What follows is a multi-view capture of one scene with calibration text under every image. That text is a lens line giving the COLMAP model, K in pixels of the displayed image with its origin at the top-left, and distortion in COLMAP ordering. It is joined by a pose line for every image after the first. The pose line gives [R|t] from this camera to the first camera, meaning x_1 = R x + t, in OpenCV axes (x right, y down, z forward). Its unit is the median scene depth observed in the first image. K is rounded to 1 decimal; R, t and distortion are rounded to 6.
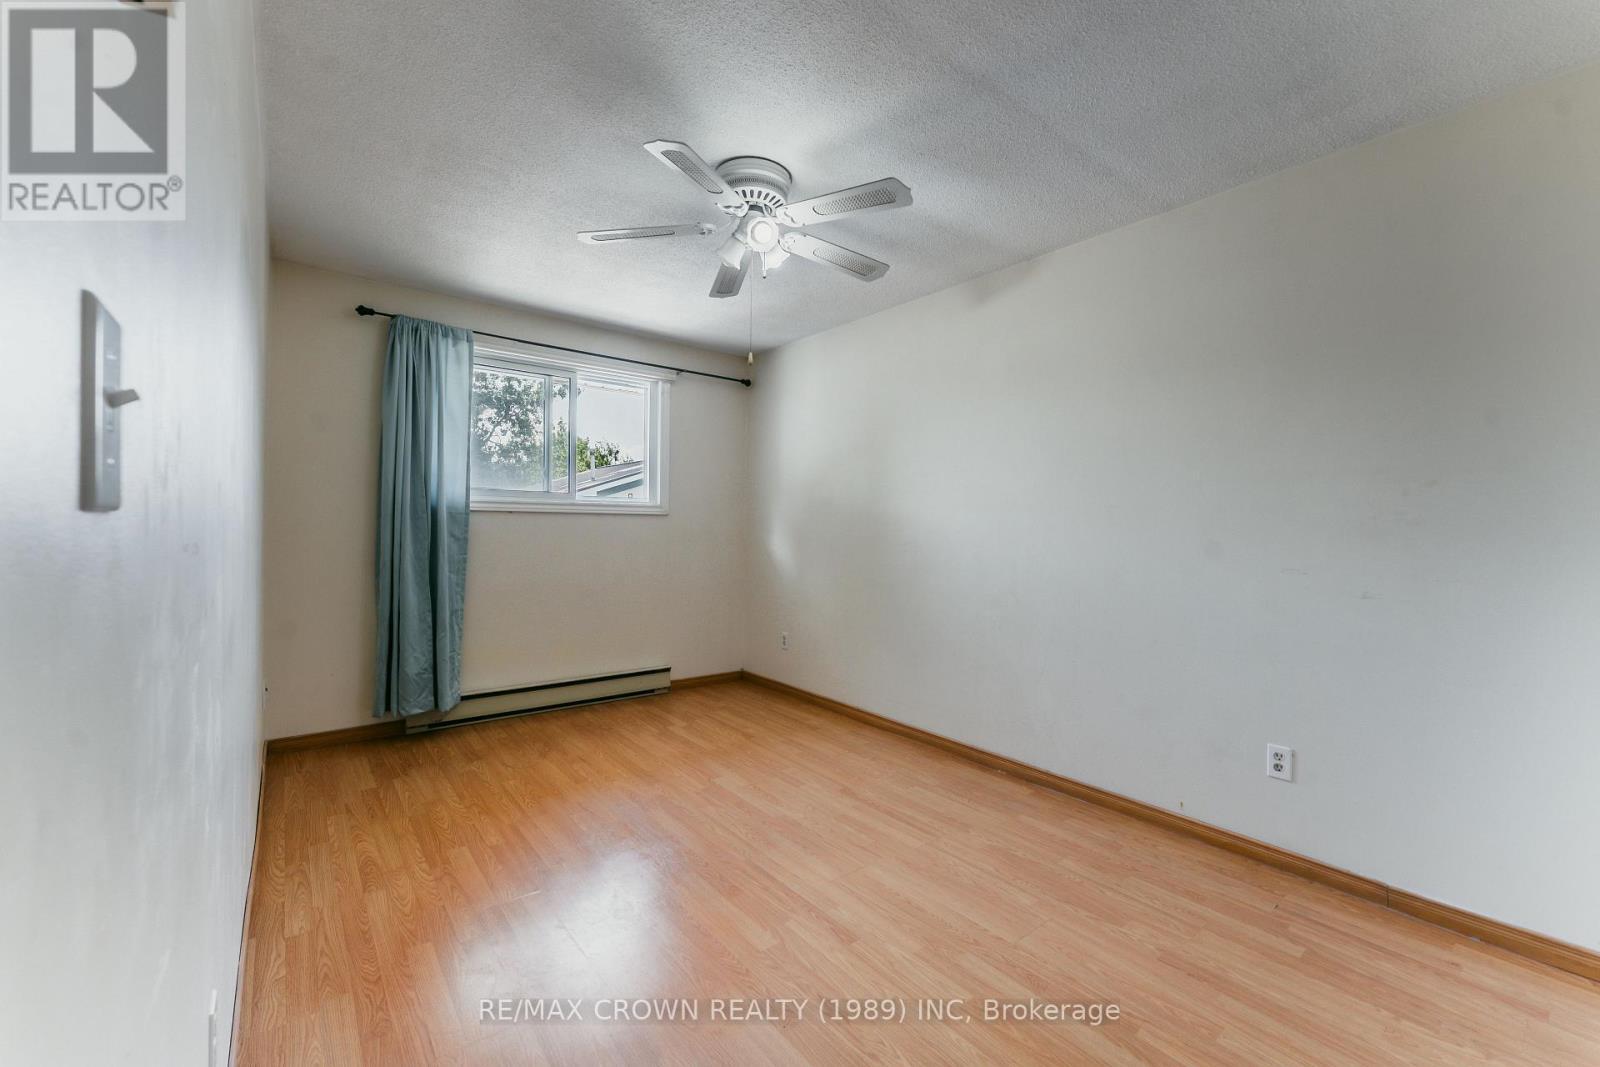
lens RADIAL K [[652.3, 0, 797.1], [0, 652.3, 530.2], [0, 0, 1]] dist [0.001302, -0.000095]
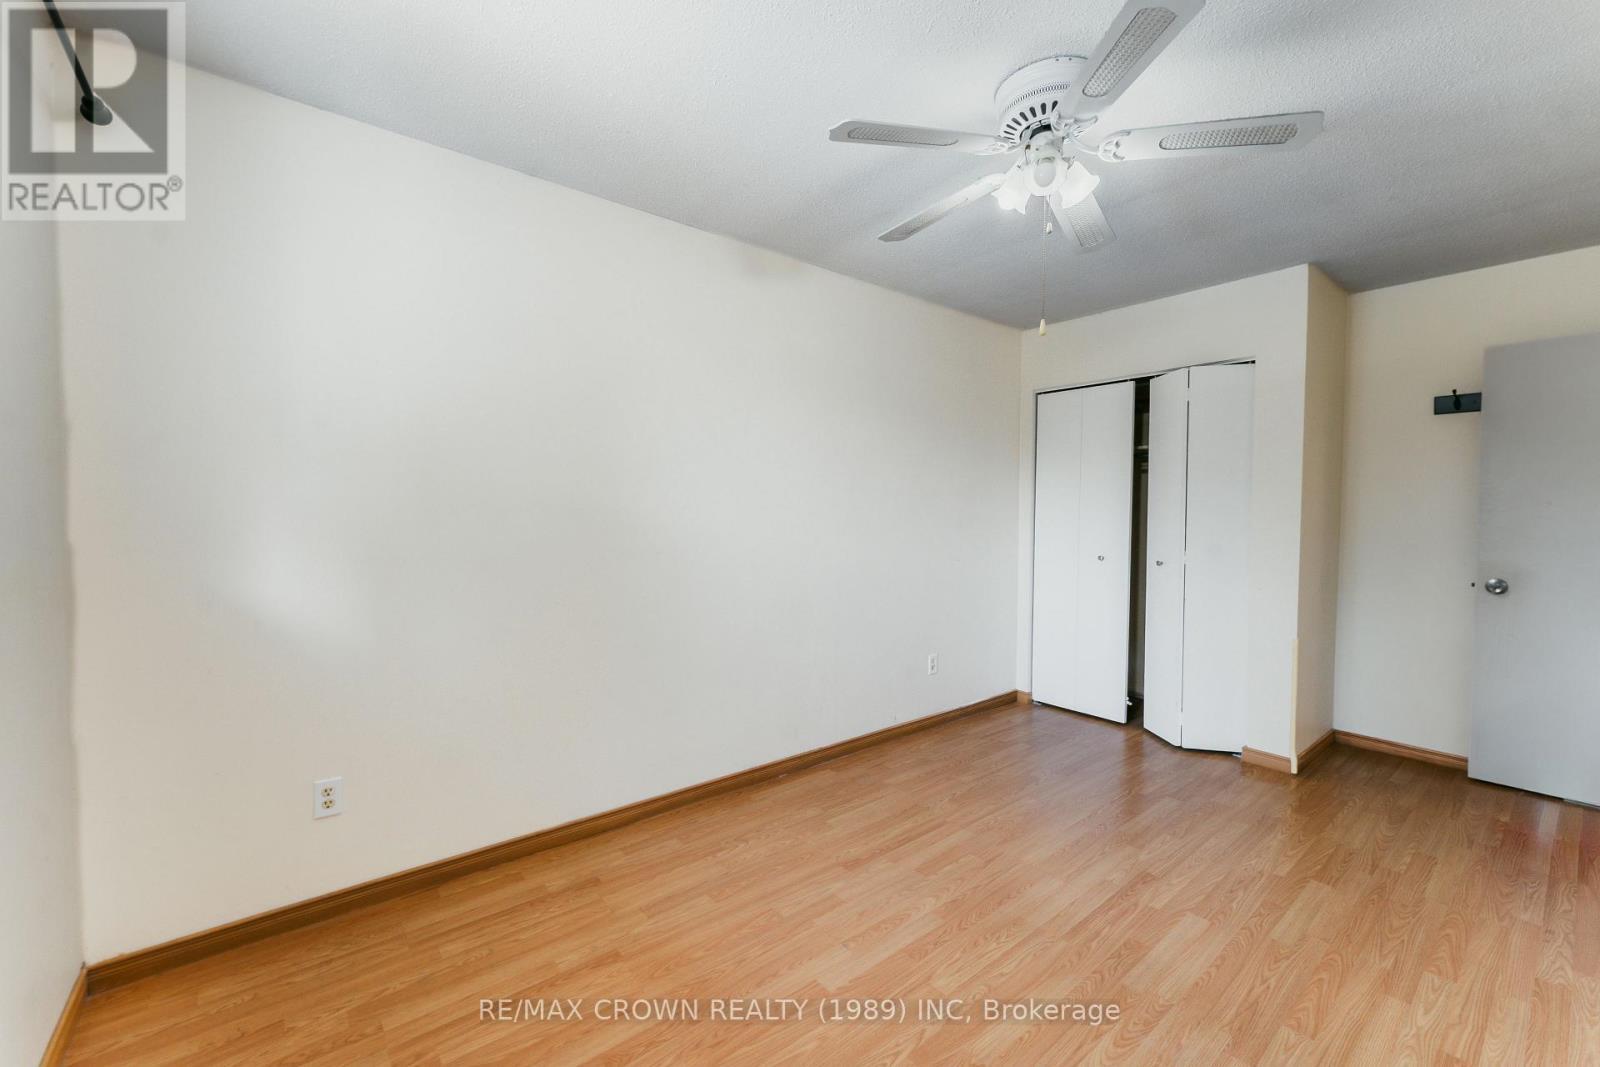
lens RADIAL K [[652.3, 0, 797.1], [0, 652.3, 530.2], [0, 0, 1]] dist [0.001302, -0.000095]
pose [[-0.016865, -0.044650, 0.998860, -0.767811], [-0.001928, 0.999002, 0.044624, -0.050045], [-0.999856, -0.001174, -0.016934, 1.174334]]
